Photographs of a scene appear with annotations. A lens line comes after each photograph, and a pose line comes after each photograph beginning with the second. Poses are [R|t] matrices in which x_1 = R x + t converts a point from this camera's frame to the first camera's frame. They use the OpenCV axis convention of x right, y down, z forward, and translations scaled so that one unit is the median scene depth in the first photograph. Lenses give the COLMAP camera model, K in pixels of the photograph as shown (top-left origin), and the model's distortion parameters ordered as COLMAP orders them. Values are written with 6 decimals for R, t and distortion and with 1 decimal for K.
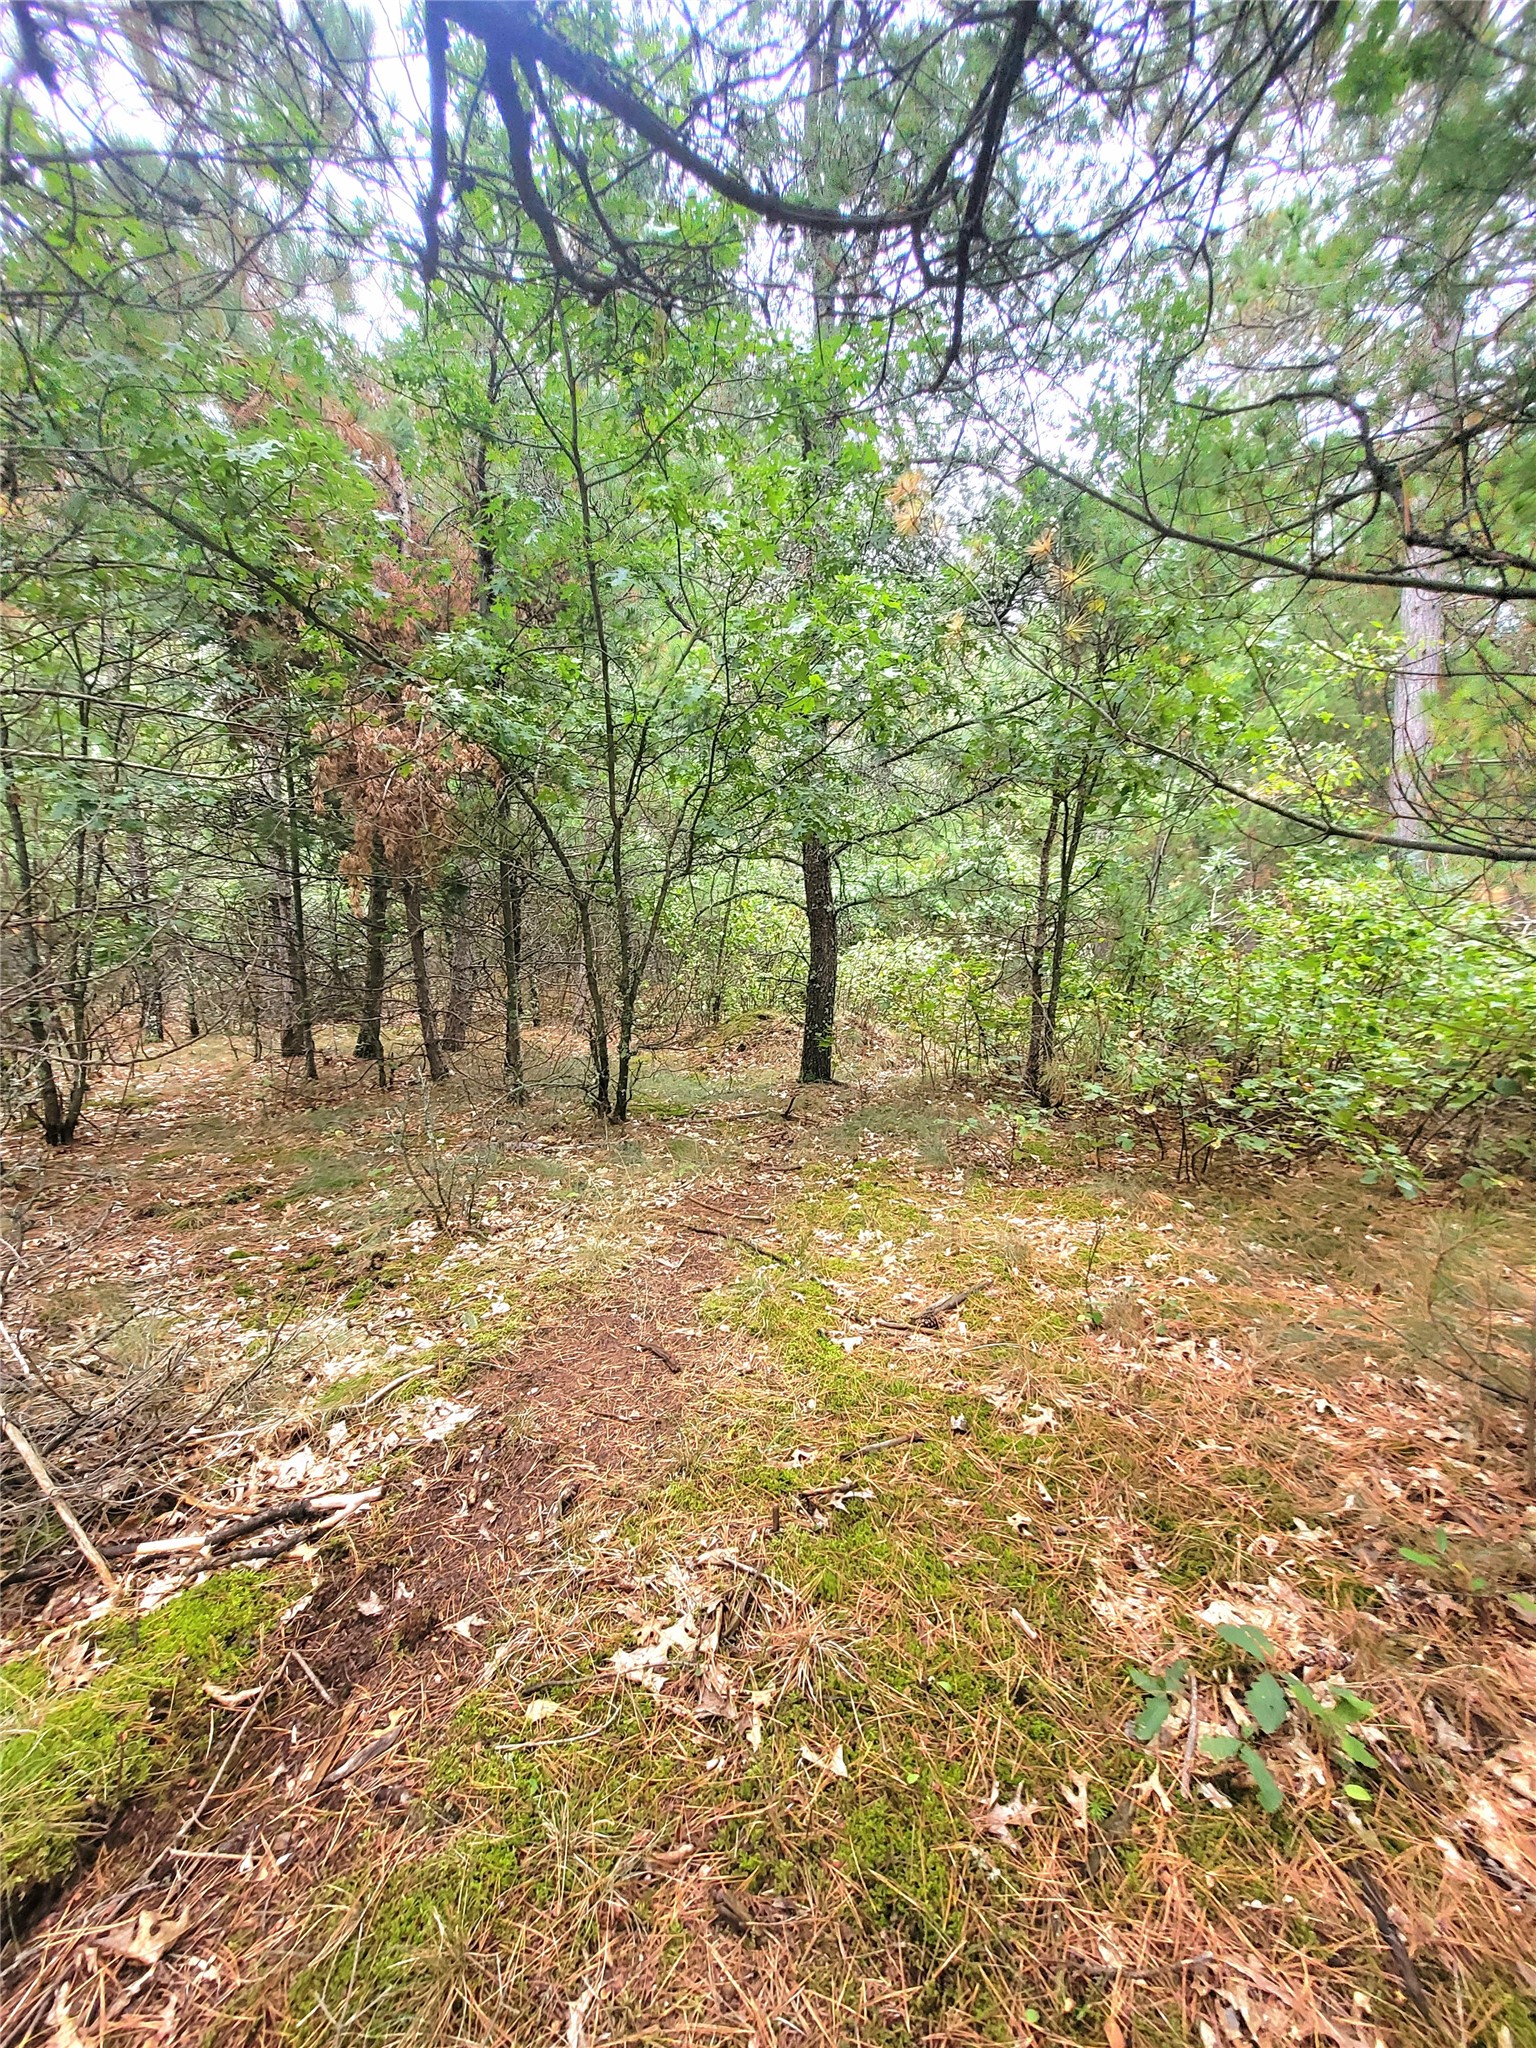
lens RADIAL K [[818.1, 0, 768.0], [0, 818.1, 1024.0], [0, 0, 1]] dist [0.000070, -0.000023]
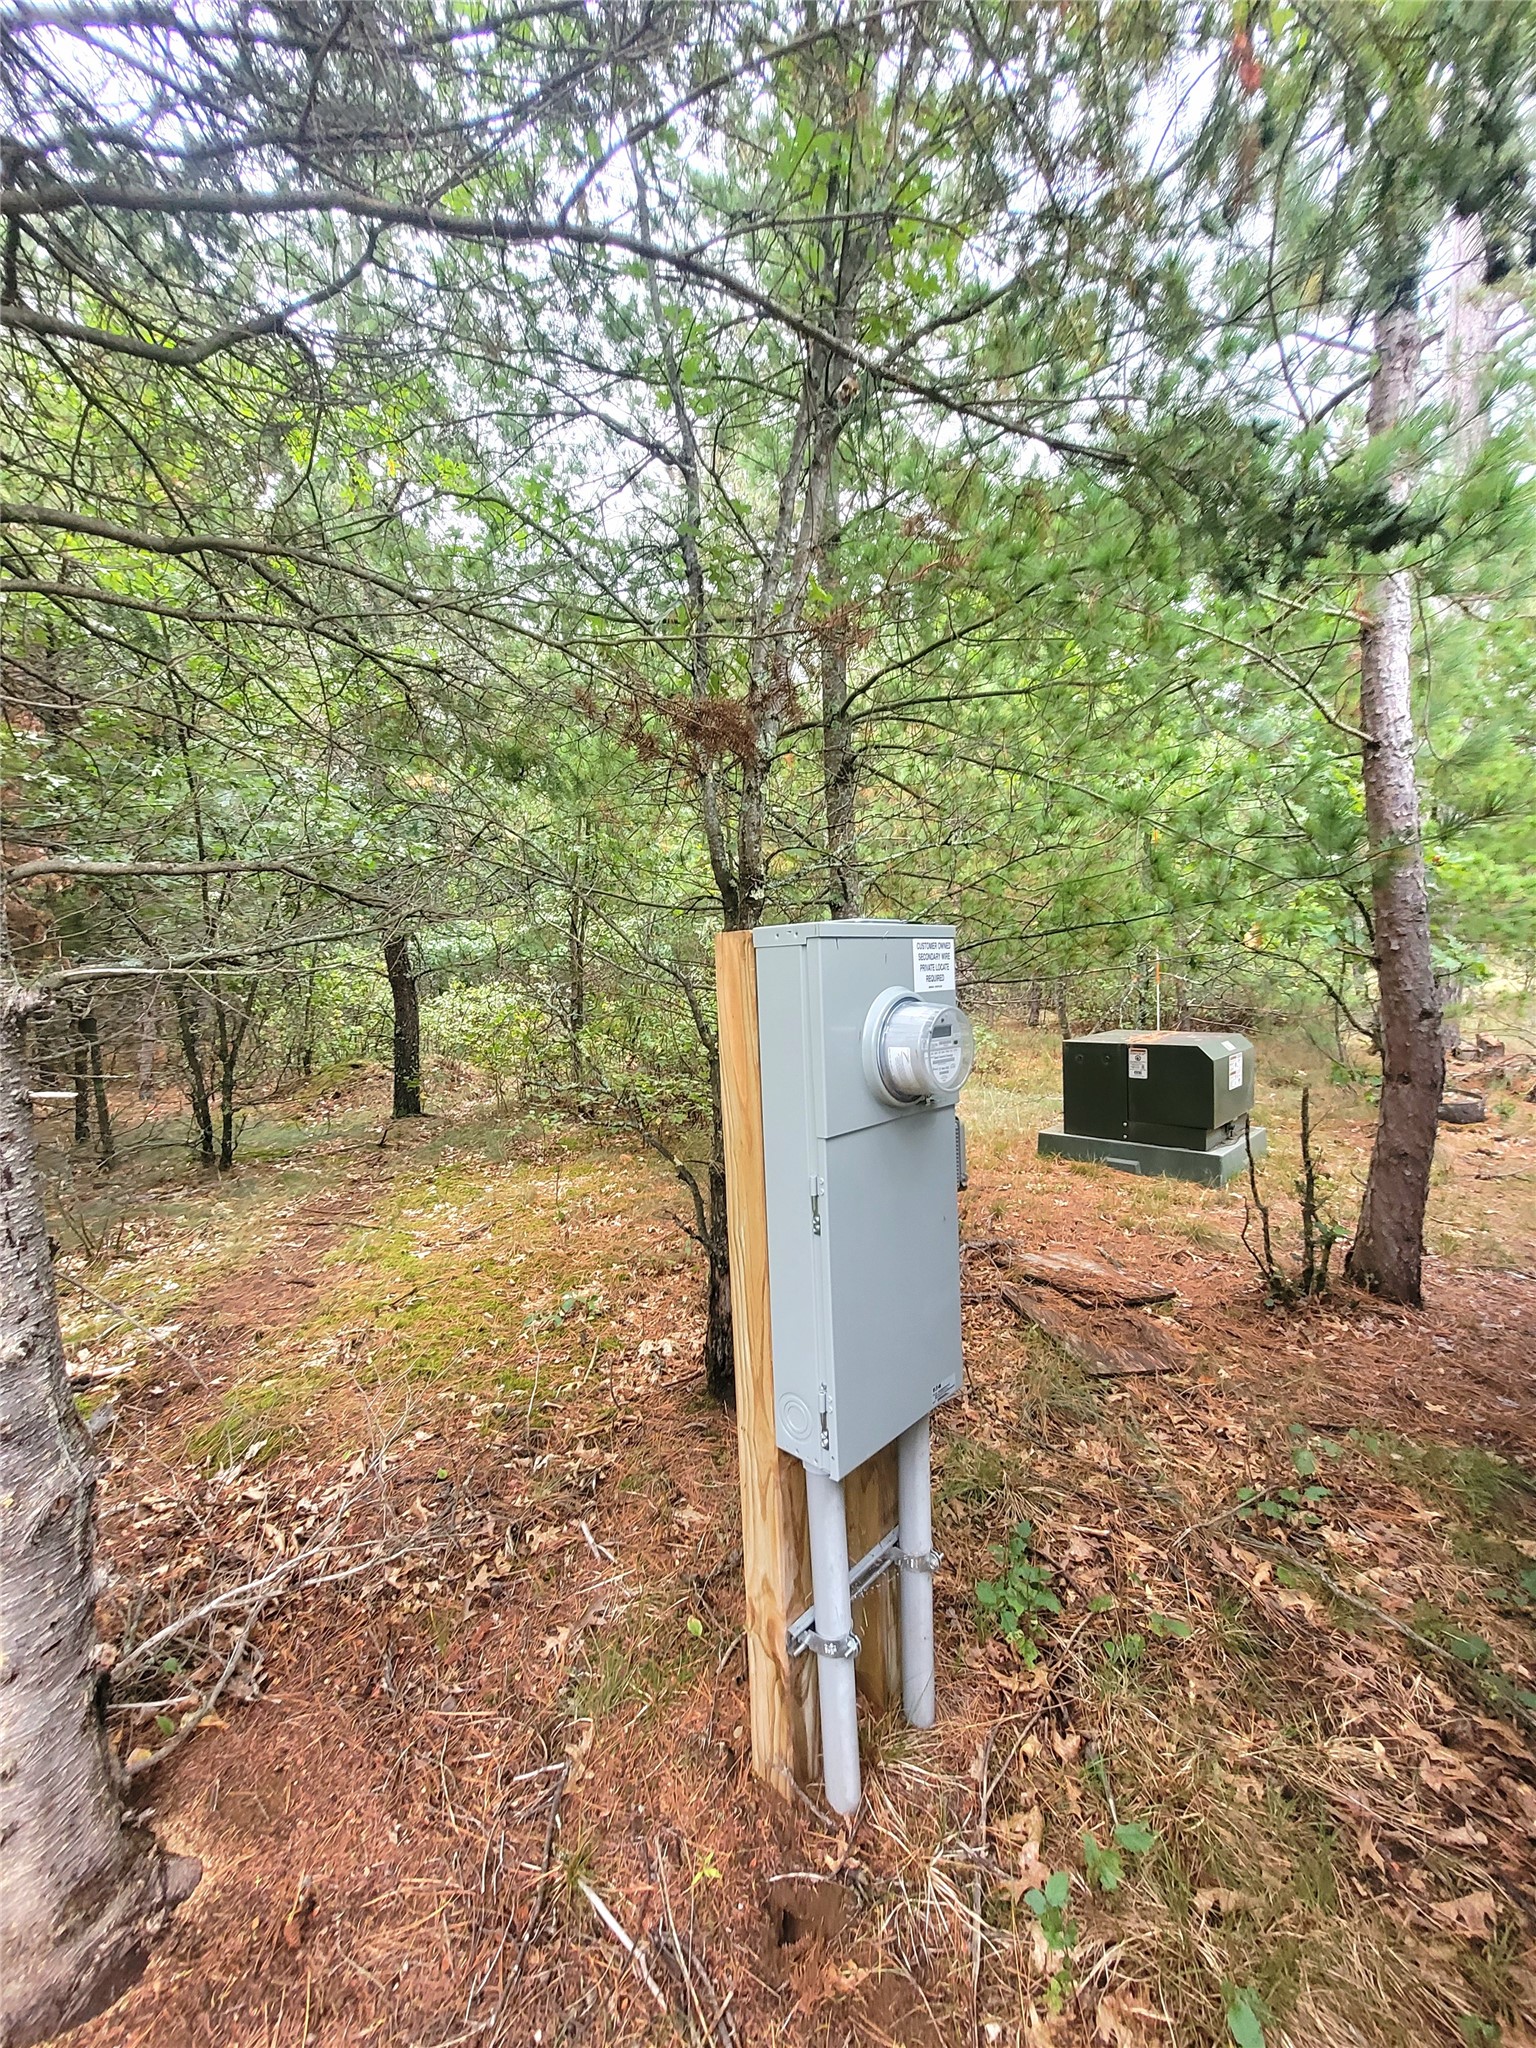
lens RADIAL K [[818.1, 0, 768.0], [0, 818.1, 1024.0], [0, 0, 1]] dist [0.000070, -0.000023]
pose [[0.893256, -0.068881, 0.444239, 0.007376], [0.082102, 0.996568, -0.010565, -0.012261], [-0.441987, 0.045911, 0.895846, -0.416137]]
